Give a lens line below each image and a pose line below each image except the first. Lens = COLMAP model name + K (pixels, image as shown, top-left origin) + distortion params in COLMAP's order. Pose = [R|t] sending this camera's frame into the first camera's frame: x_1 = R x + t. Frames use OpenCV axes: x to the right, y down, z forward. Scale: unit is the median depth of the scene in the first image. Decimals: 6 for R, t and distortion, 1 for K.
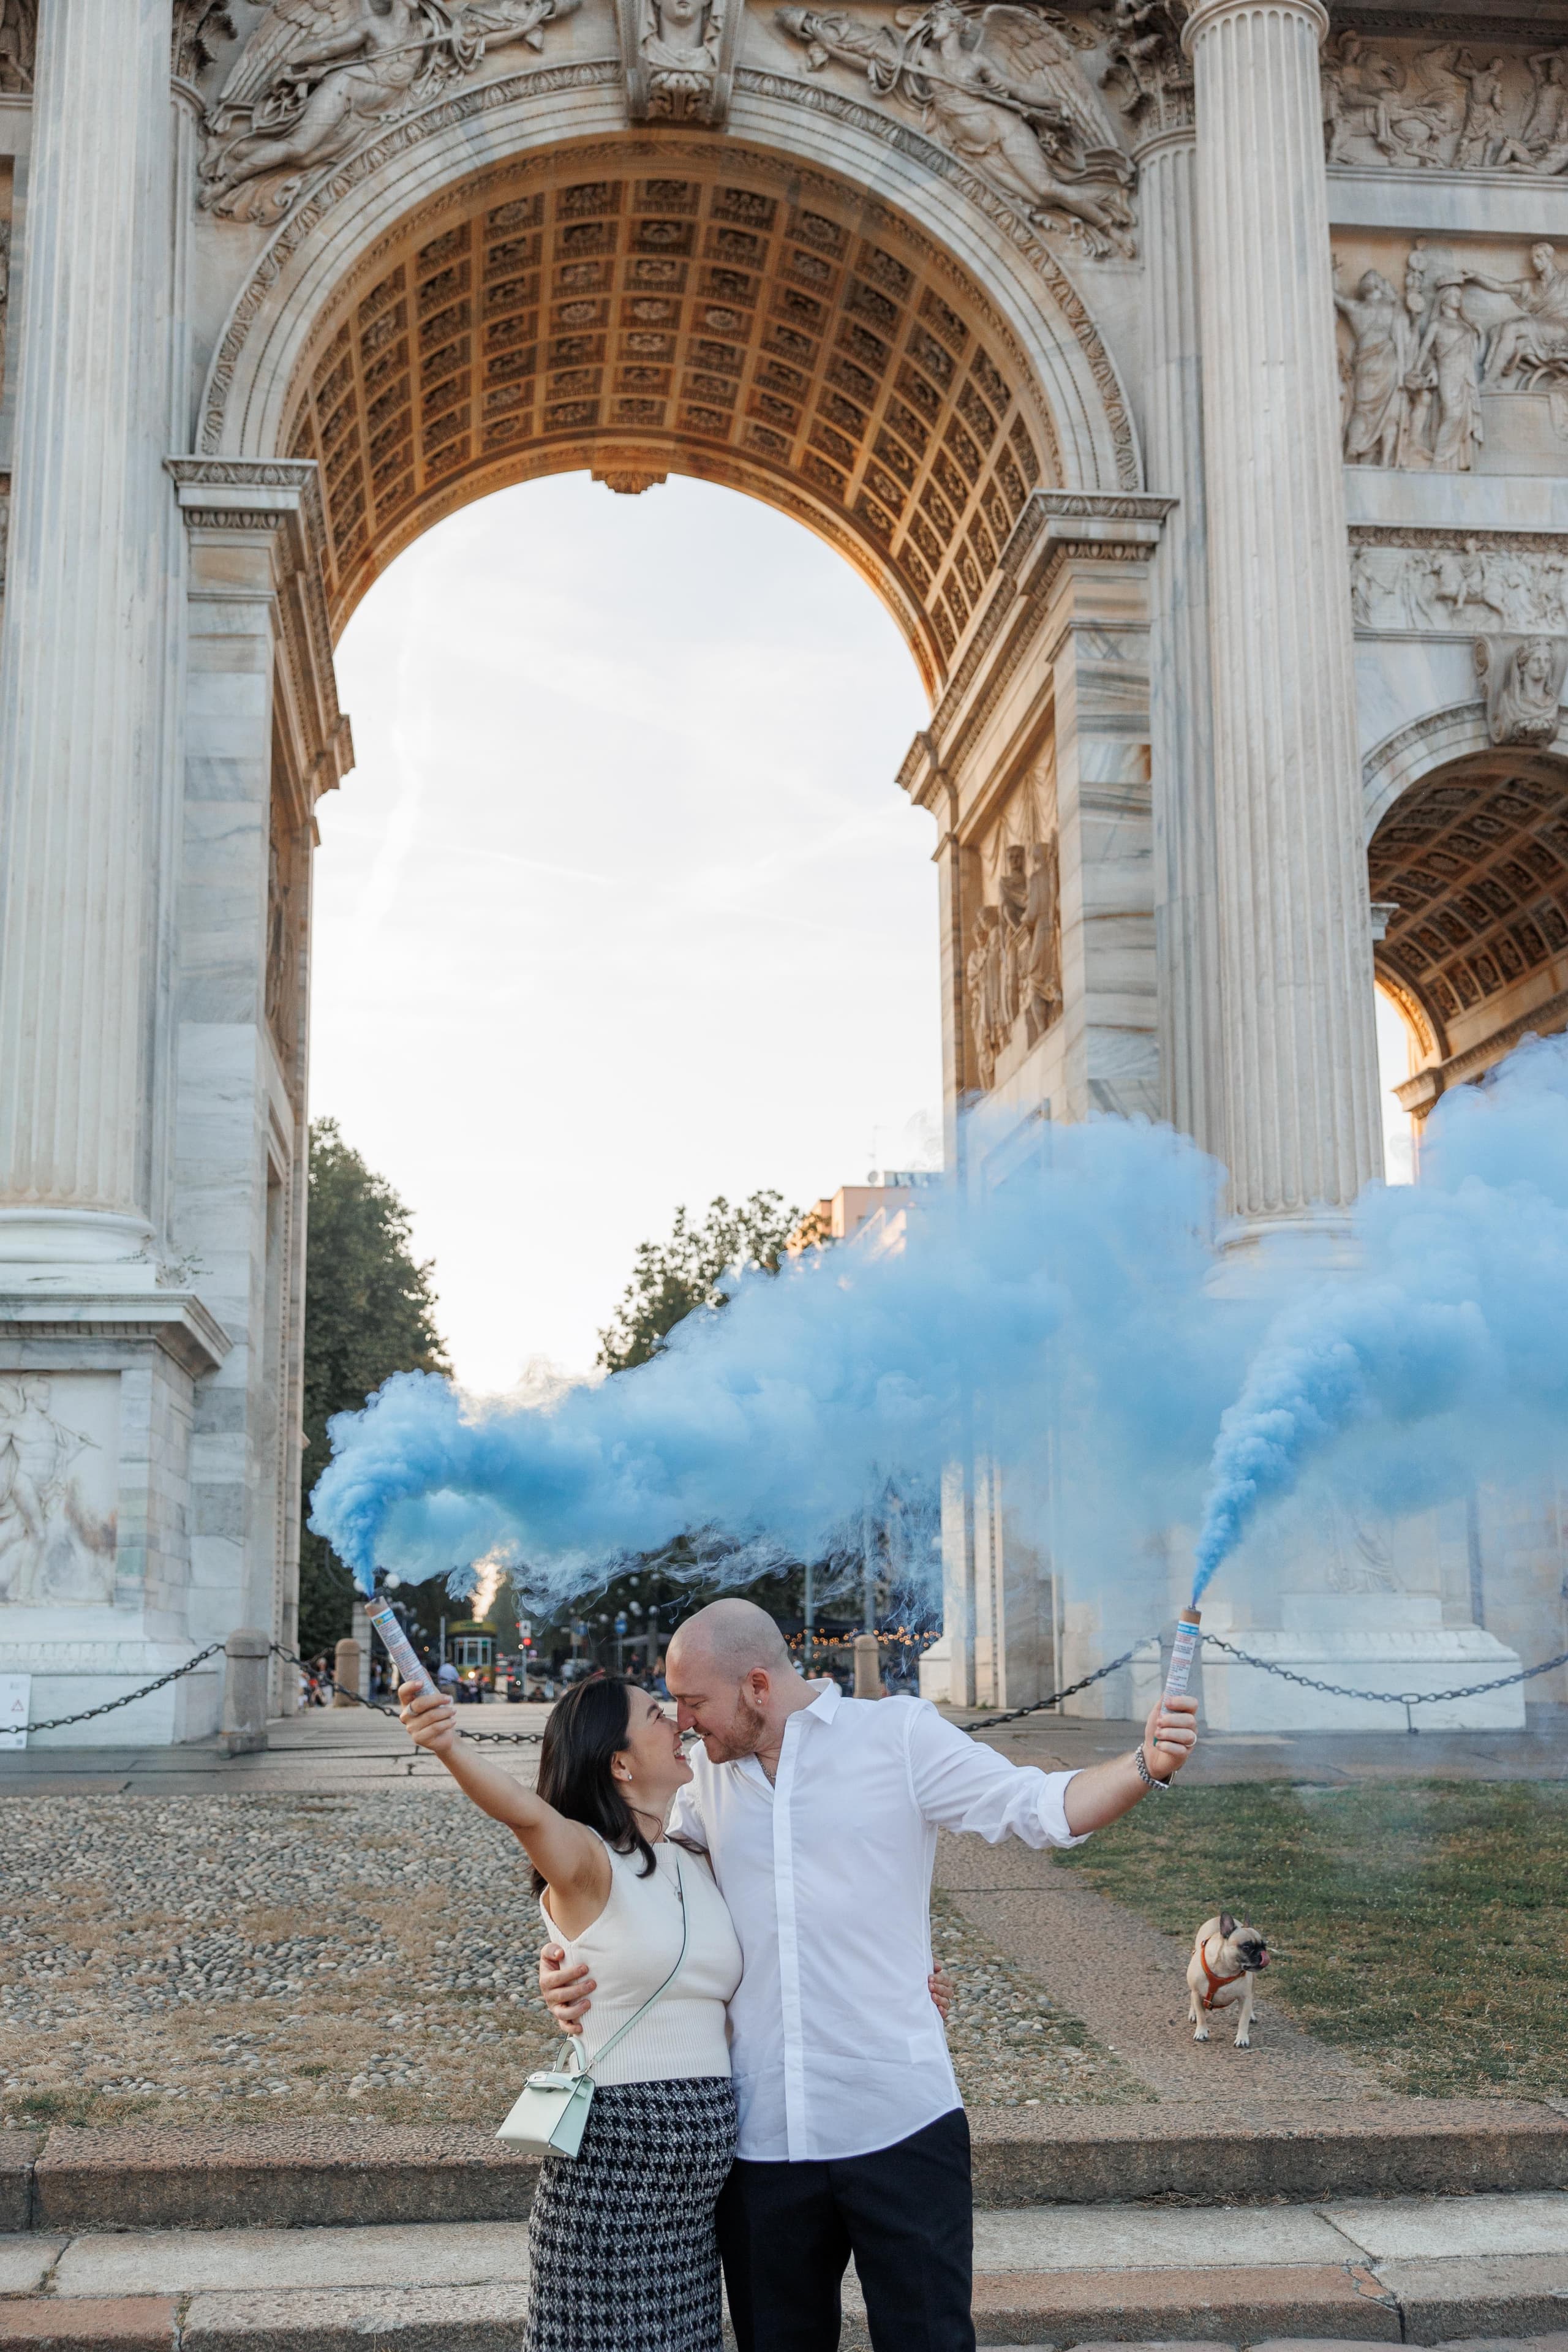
lens RADIAL K [[2605.9, 0, 775.3], [0, 2605.9, 1162.6], [0, 0, 1]] dist [0.000291, 0.002663]
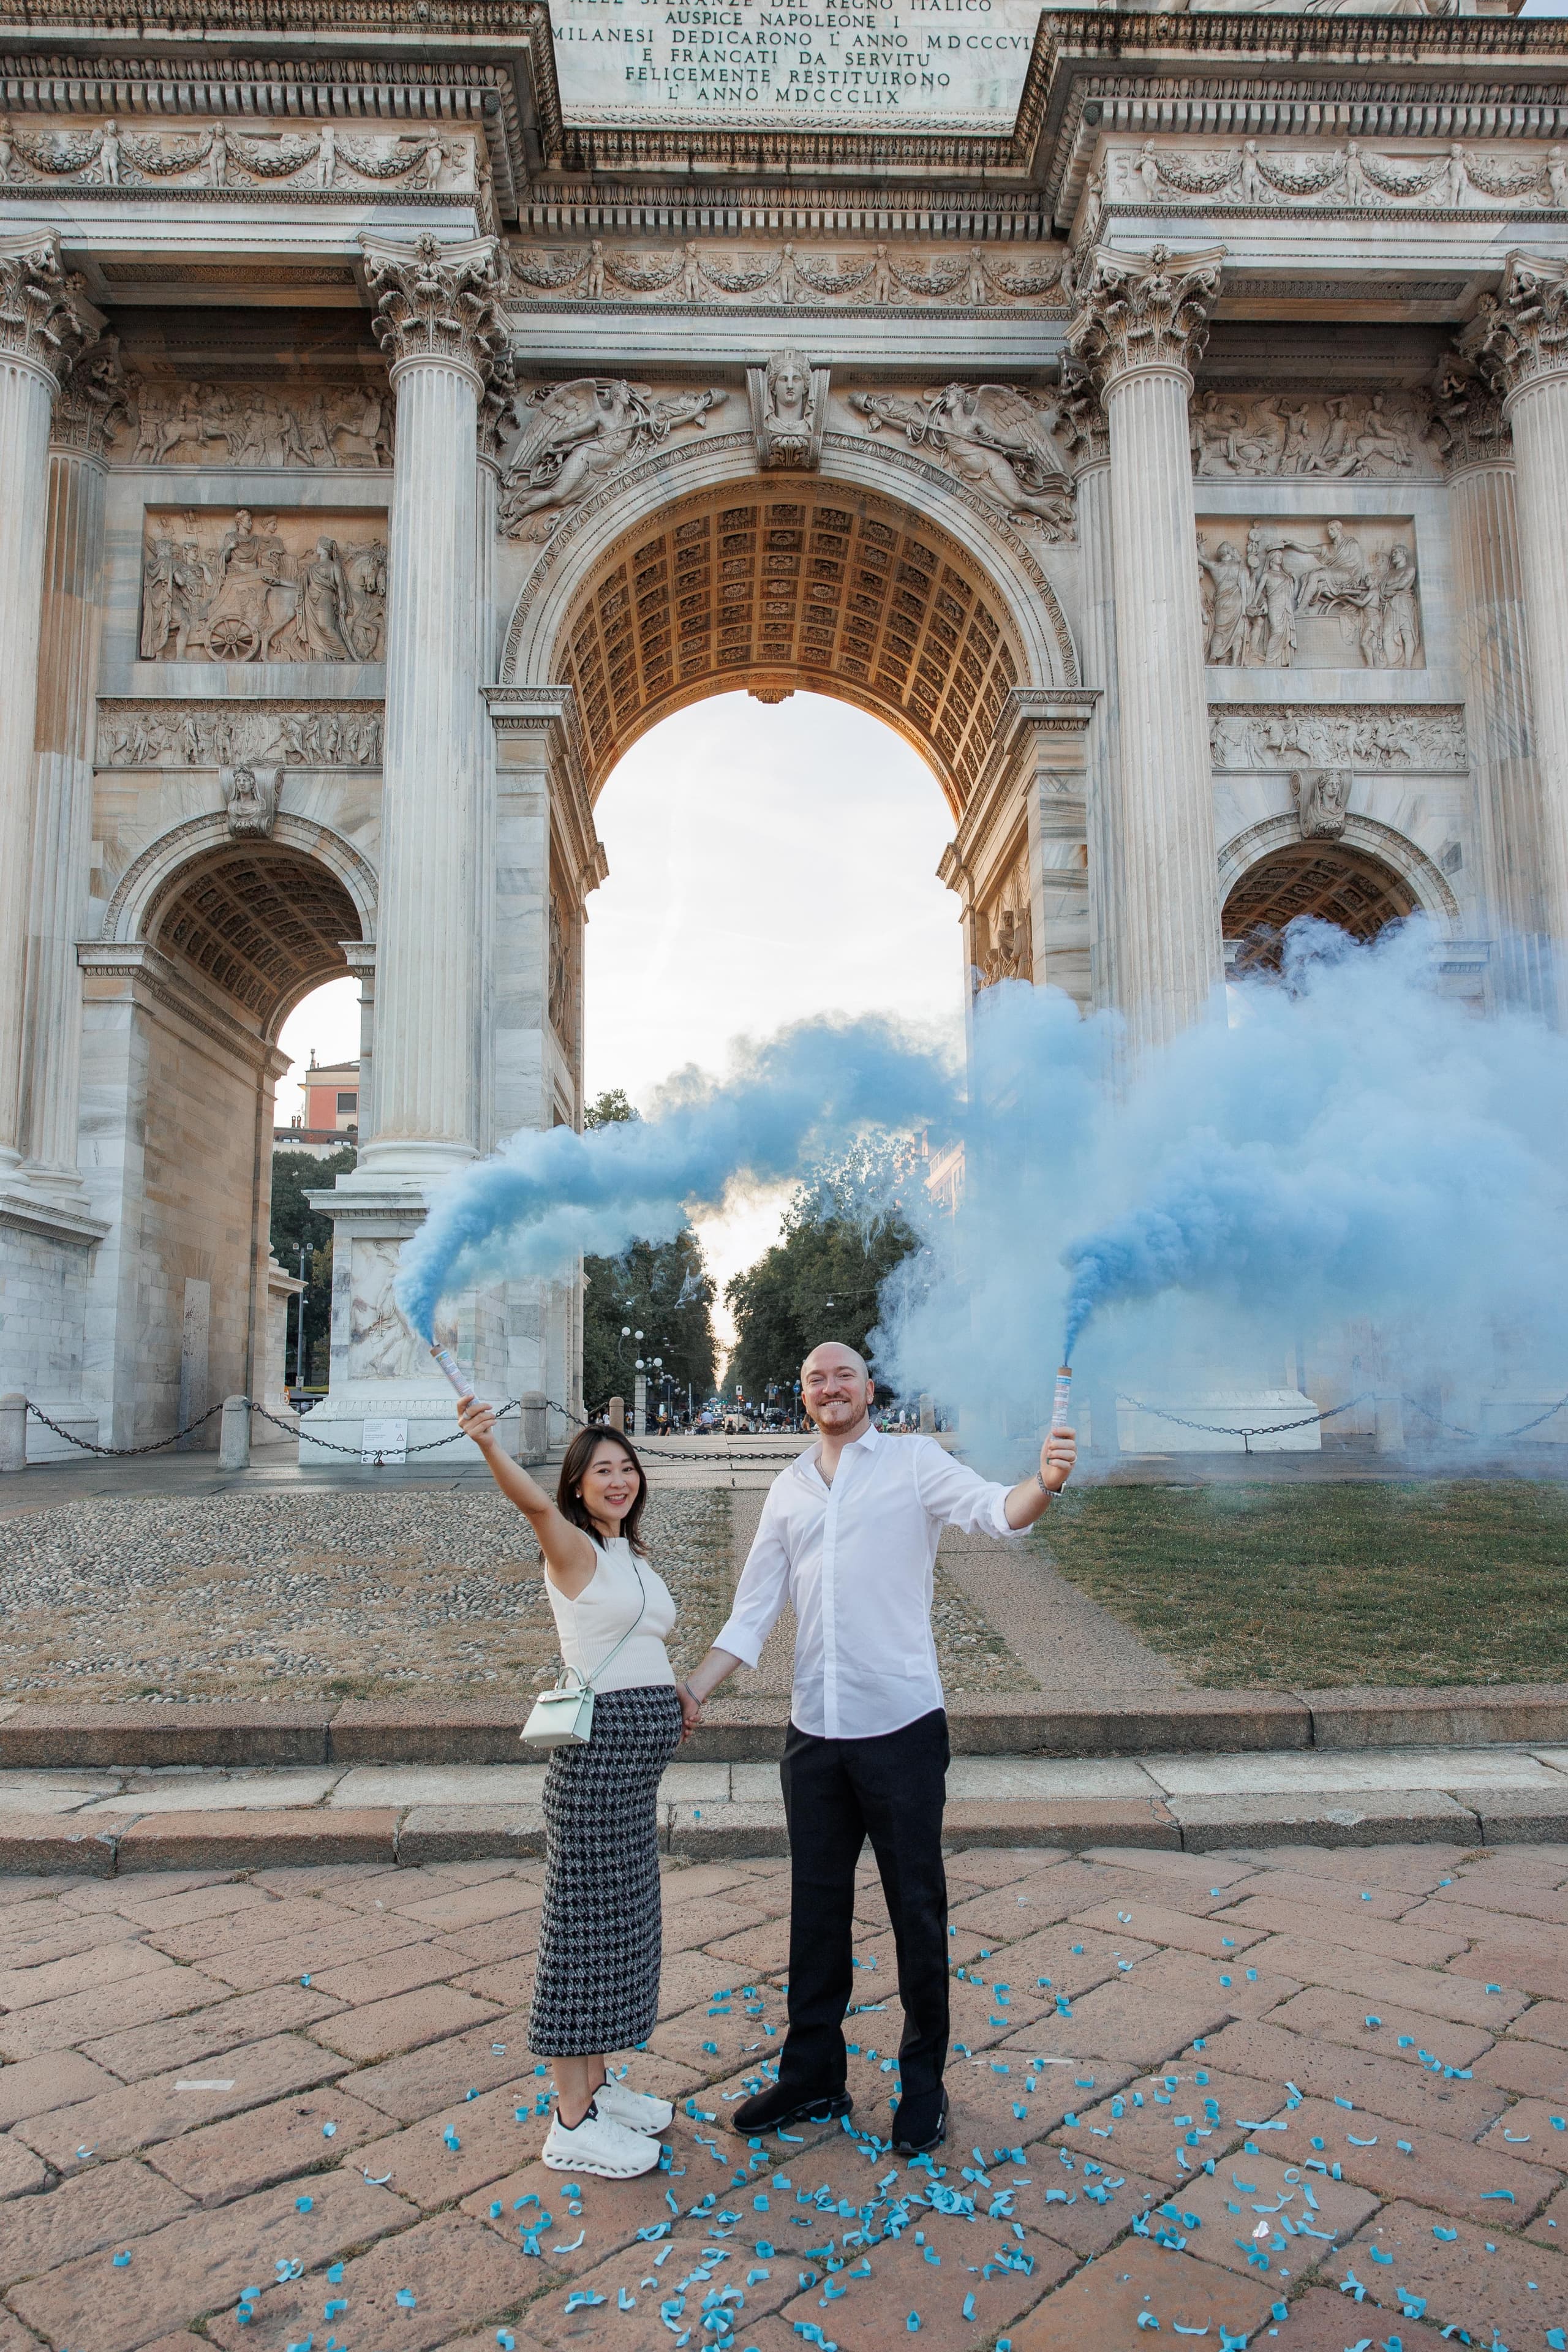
lens RADIAL K [[1550.2, 0, 779.2], [0, 1550.2, 1166.7], [0, 0, 1]] dist [-0.004224, 0.003301]
pose [[0.997312, -0.014121, -0.071896, 0.019551], [0.016575, 0.999296, 0.033653, 0.003518], [0.071370, -0.034754, 0.996844, 0.021914]]
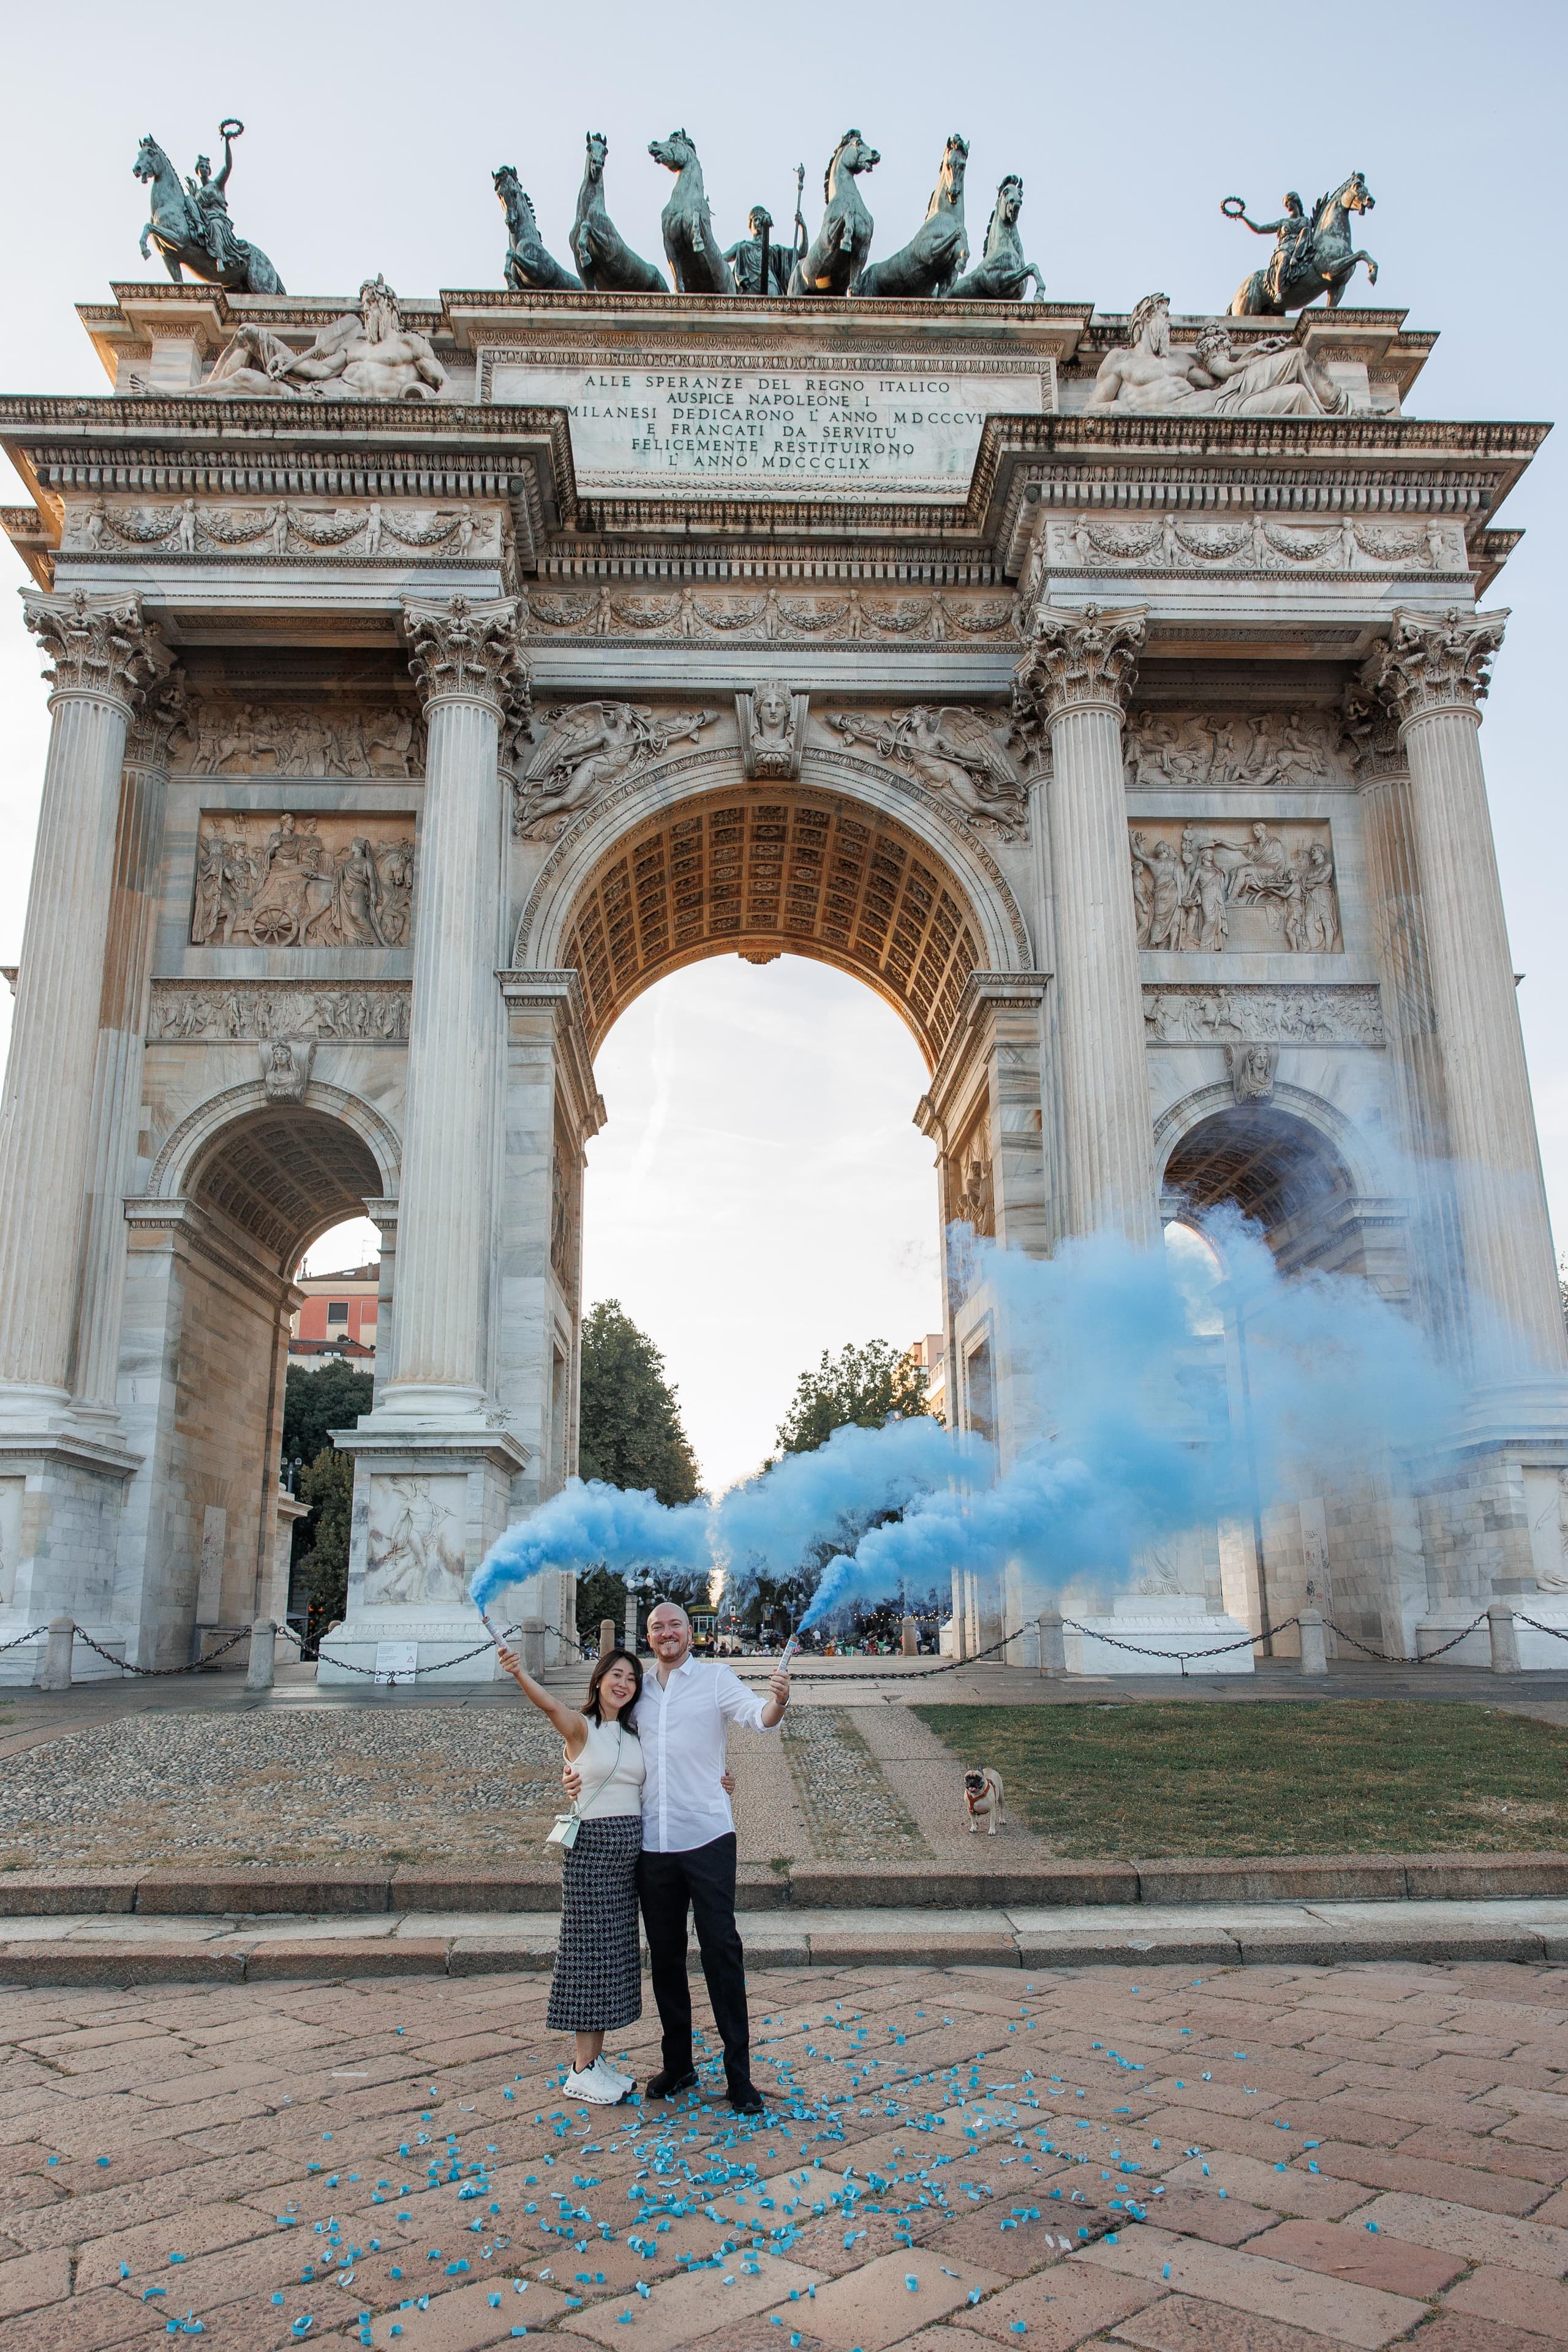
lens RADIAL K [[1595.9, 0, 779.4], [0, 1595.9, 1194.9], [0, 0, 1]] dist [-0.005464, 0.003461]
pose [[0.997399, -0.019943, -0.069264, 0.038699], [0.014548, 0.996884, -0.077532, -0.019740], [0.070594, 0.076323, 0.994581, -0.091063]]
